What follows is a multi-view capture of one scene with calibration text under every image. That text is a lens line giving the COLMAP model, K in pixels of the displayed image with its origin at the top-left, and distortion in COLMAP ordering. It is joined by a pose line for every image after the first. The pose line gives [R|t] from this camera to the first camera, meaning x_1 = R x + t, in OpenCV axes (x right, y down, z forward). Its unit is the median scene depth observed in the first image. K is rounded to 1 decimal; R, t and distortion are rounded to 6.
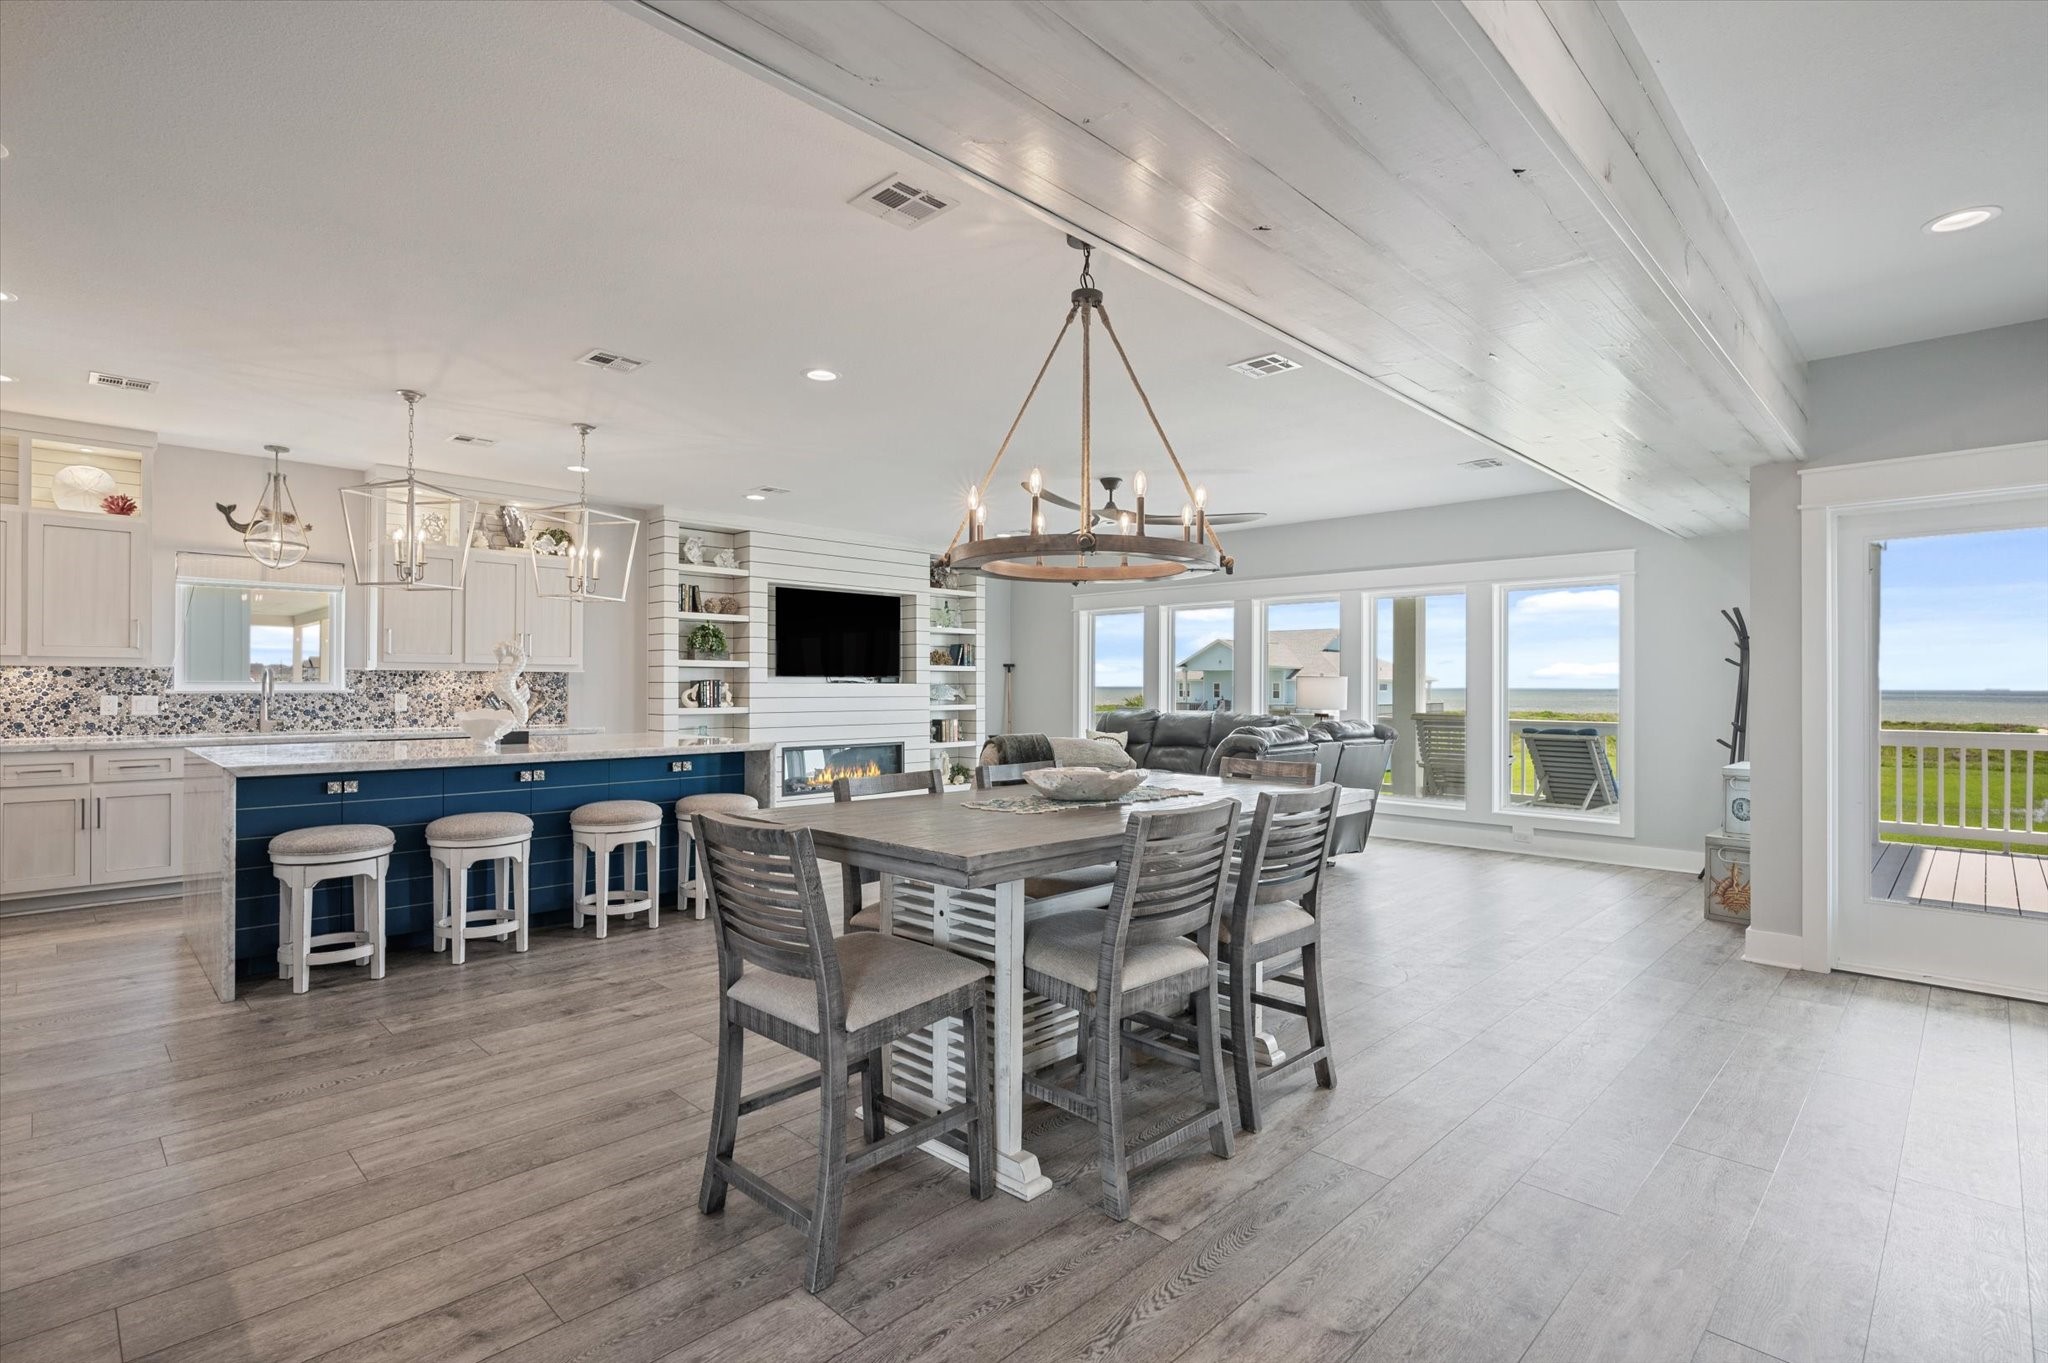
lens RADIAL K [[973.4, 0, 1024.6], [0, 973.4, 684.3], [0, 0, 1]] dist [-0.000936, 0.000685]
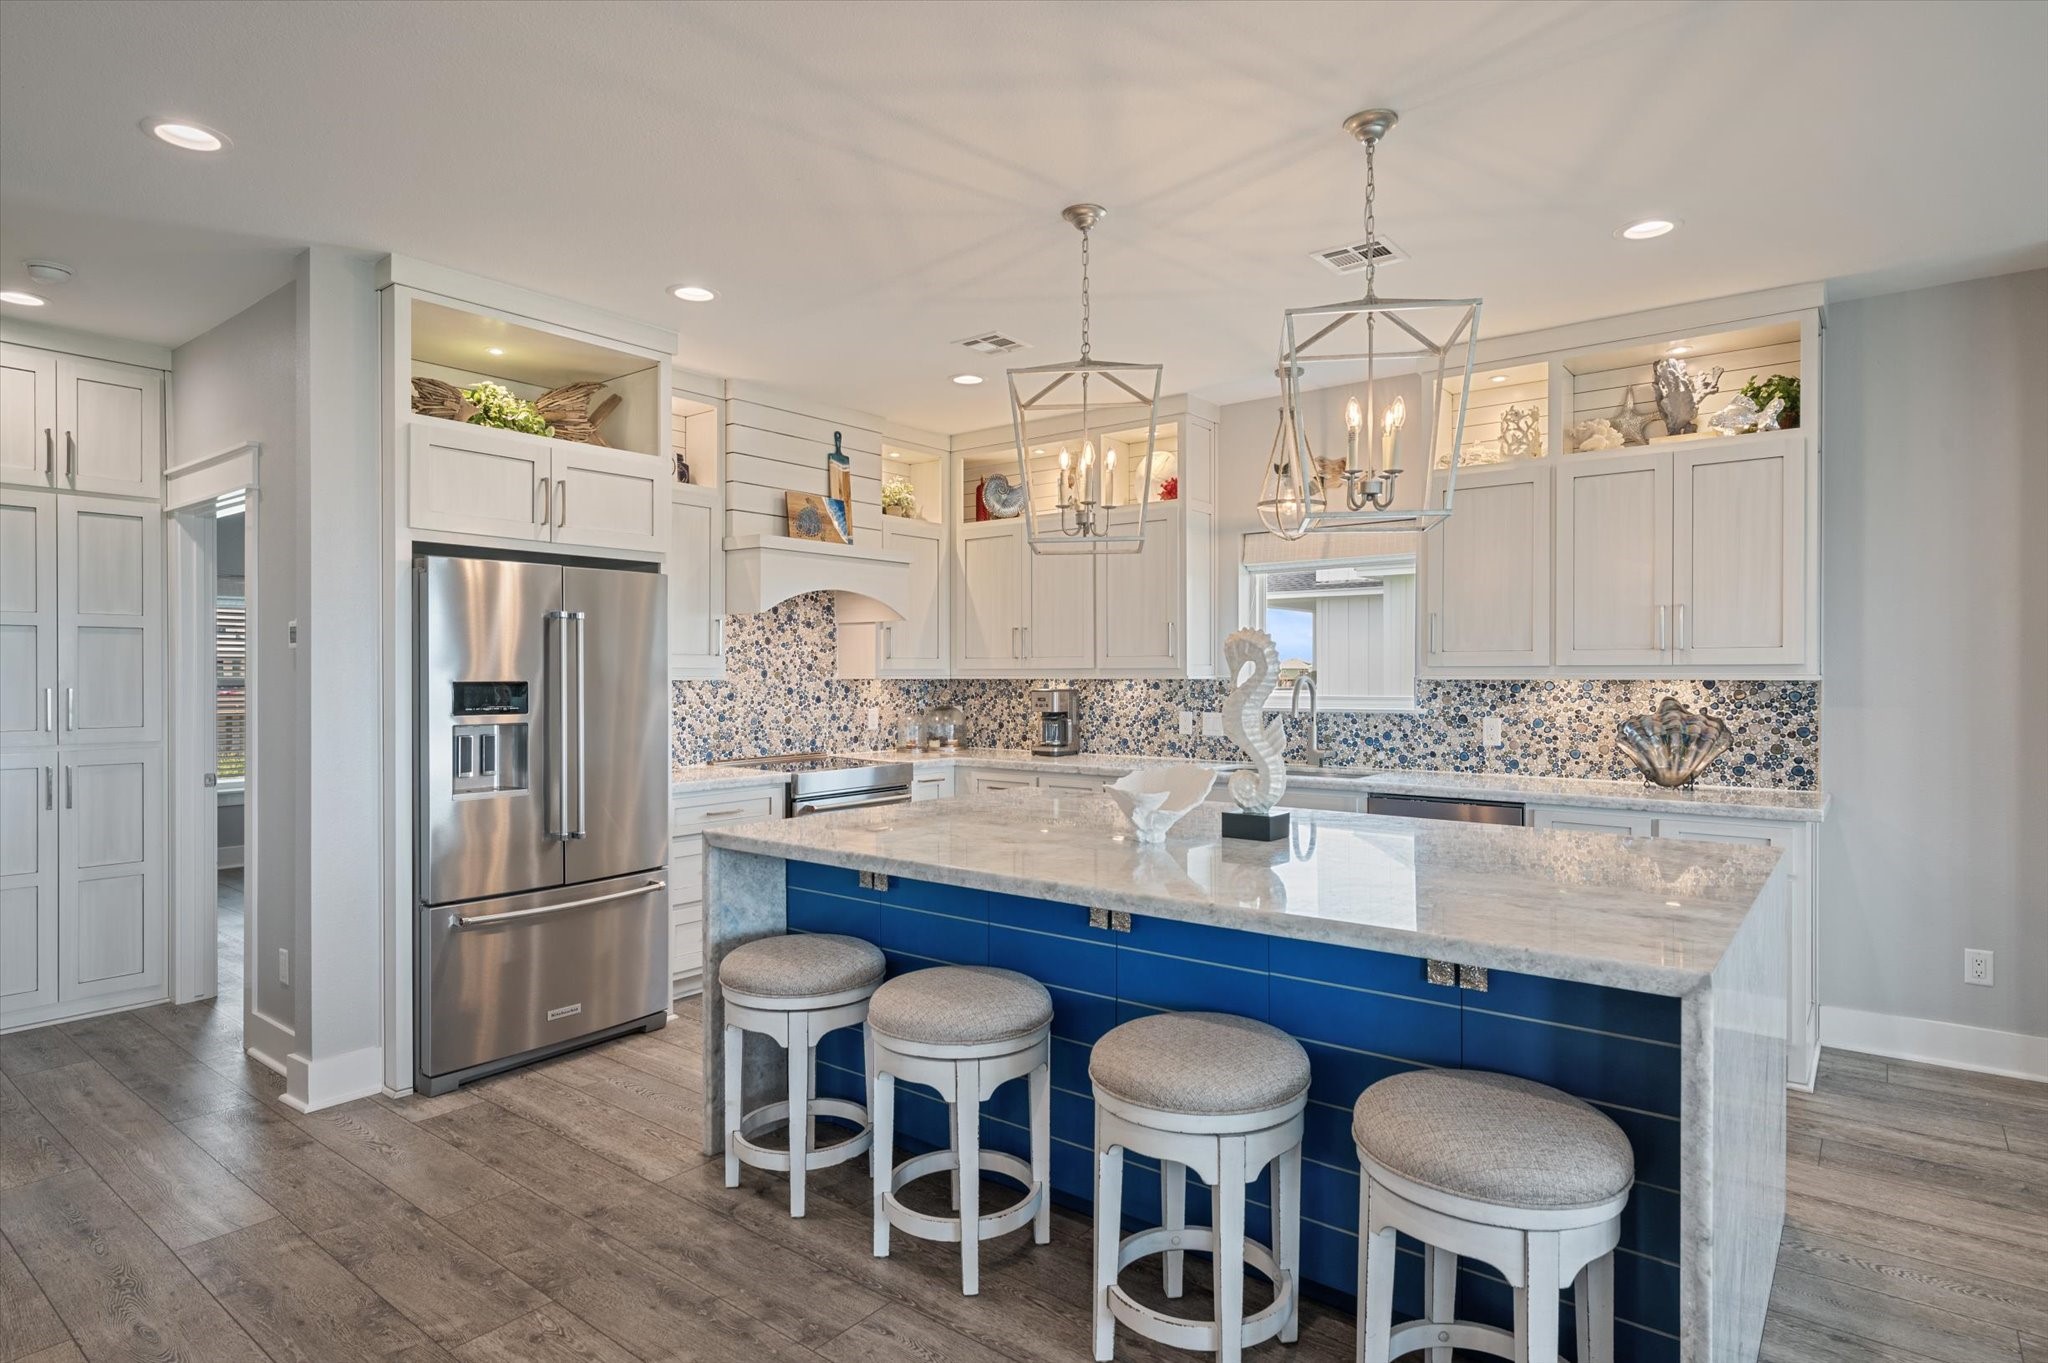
lens RADIAL K [[1099.0, 0, 1024.0], [0, 1099.0, 681.5], [0, 0, 1]] dist [0.001747, 0.001475]
pose [[0.109353, 0.002603, -0.994000, 0.013797], [0.002784, 0.999992, 0.002925, -0.018119], [0.993999, -0.003088, 0.109344, 0.739218]]
